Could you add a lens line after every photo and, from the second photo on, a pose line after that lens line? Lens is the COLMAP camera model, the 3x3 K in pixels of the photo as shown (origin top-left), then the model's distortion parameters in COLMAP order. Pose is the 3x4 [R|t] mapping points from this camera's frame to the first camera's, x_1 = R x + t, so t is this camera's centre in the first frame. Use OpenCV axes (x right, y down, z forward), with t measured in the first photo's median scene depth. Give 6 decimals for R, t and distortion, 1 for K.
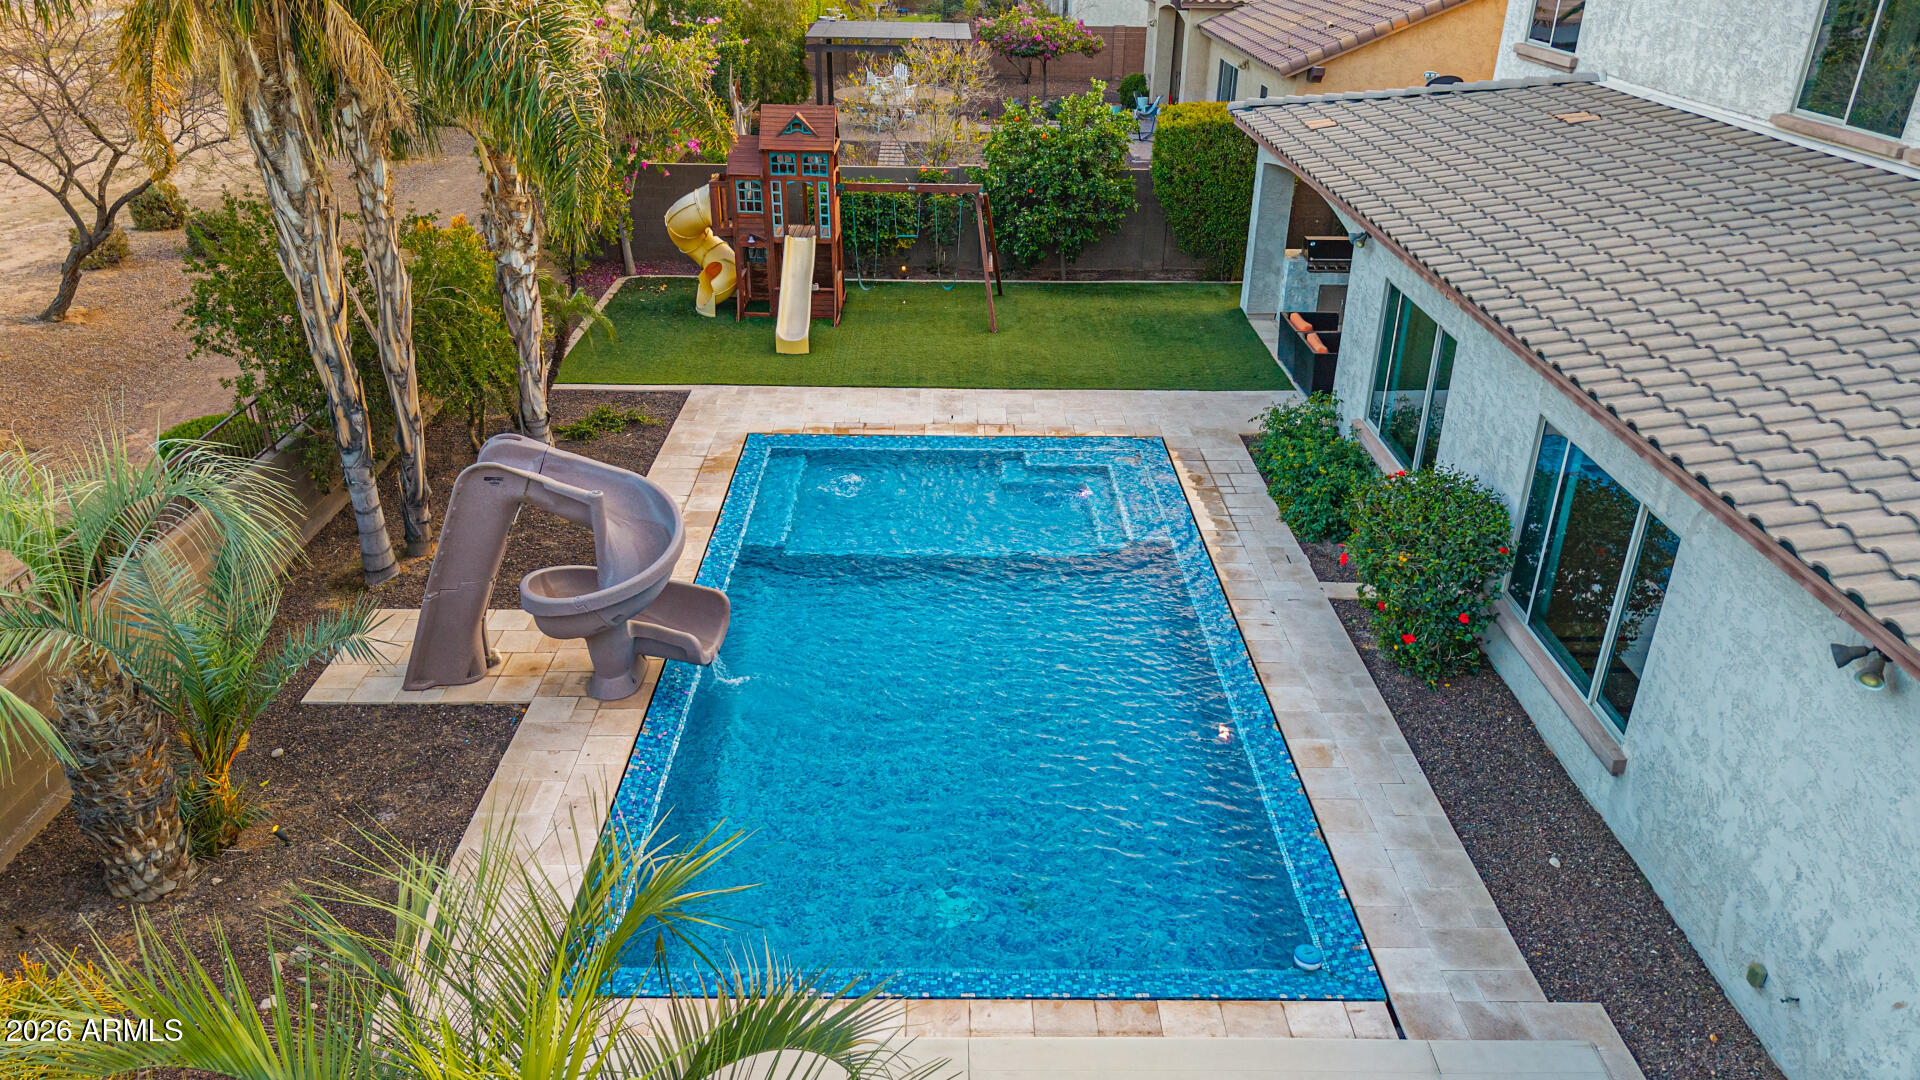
lens RADIAL K [[1303.5, 0, 980.8], [0, 1303.5, 528.9], [0, 0, 1]] dist [0.063464, -0.038019]
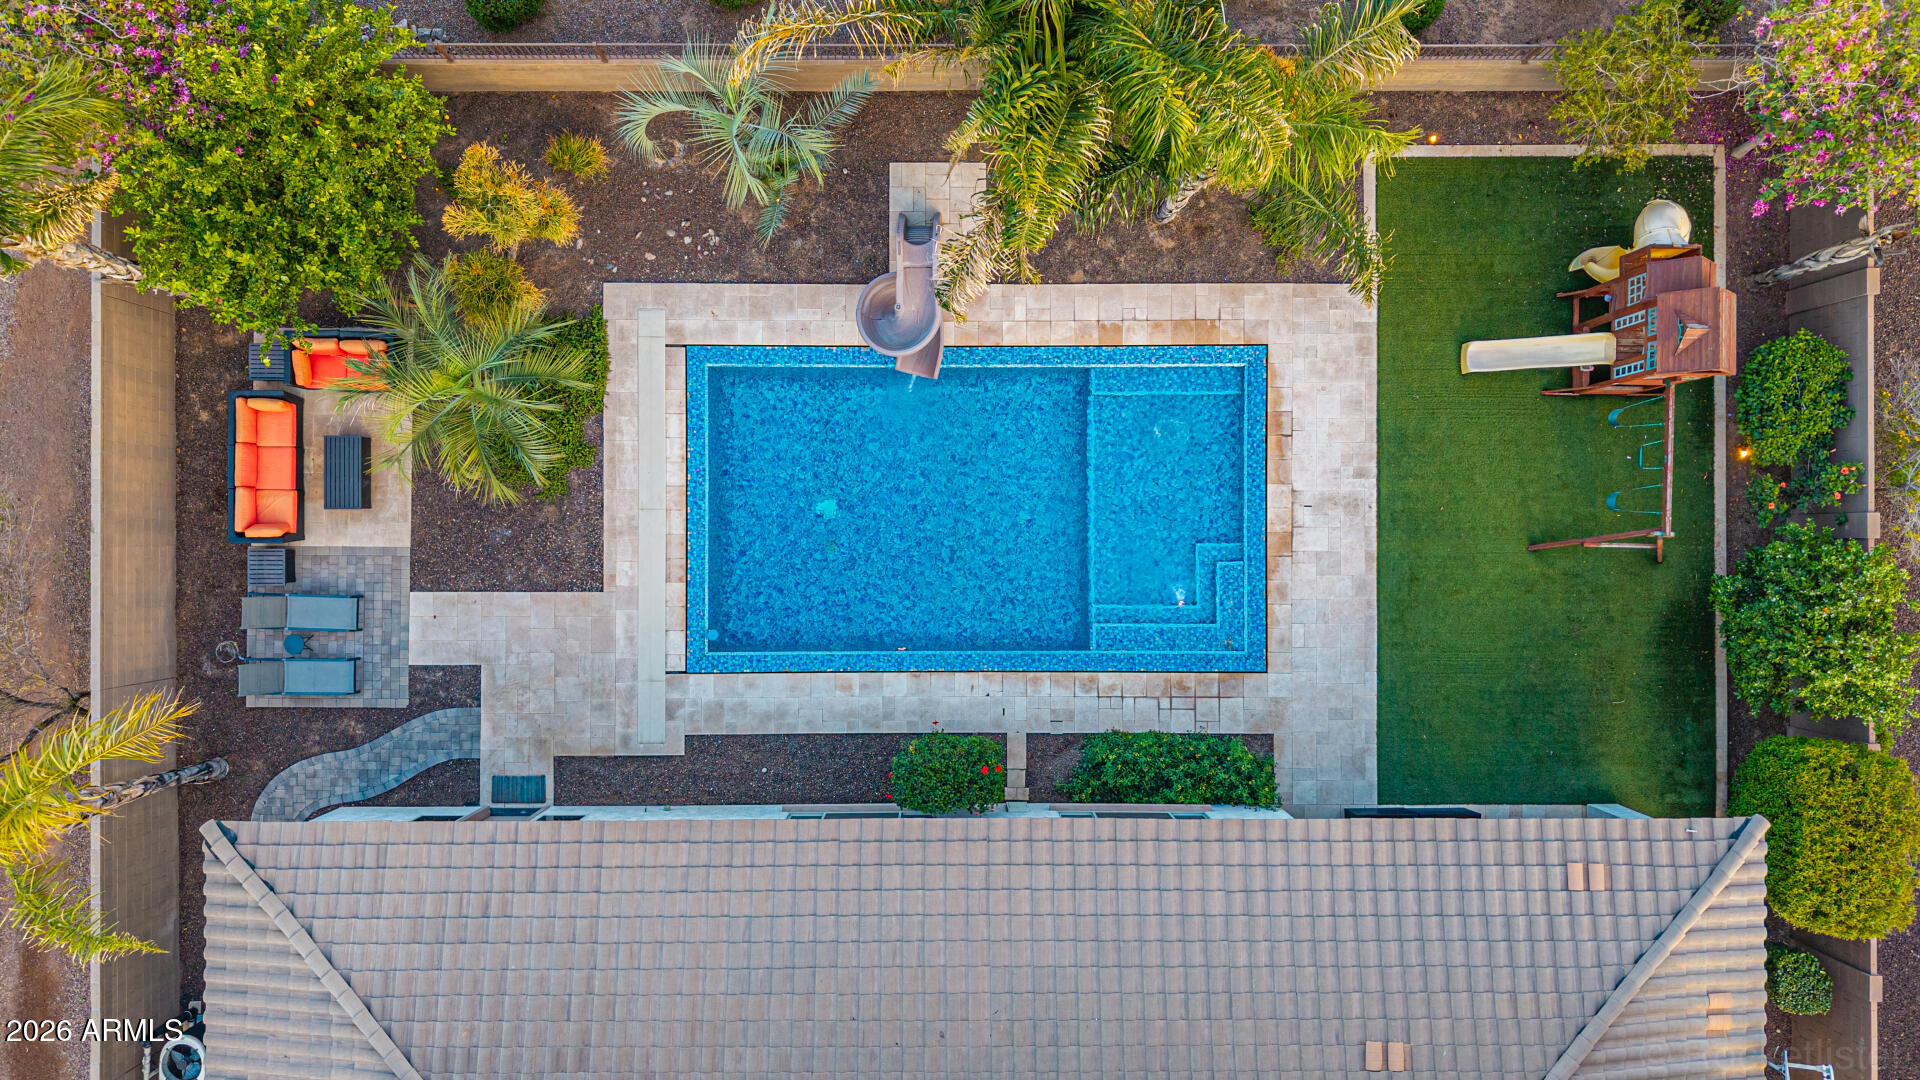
lens RADIAL K [[1249.1, 0, 960.0], [0, 1249.1, 540.0], [0, 0, 1]] dist [0.029191, -0.033333]
pose [[-0.024121, 0.999612, -0.013963, 0.035938], [-0.445093, 0.001768, 0.895483, -1.028999], [0.895160, 0.027815, 0.444877, 0.194237]]
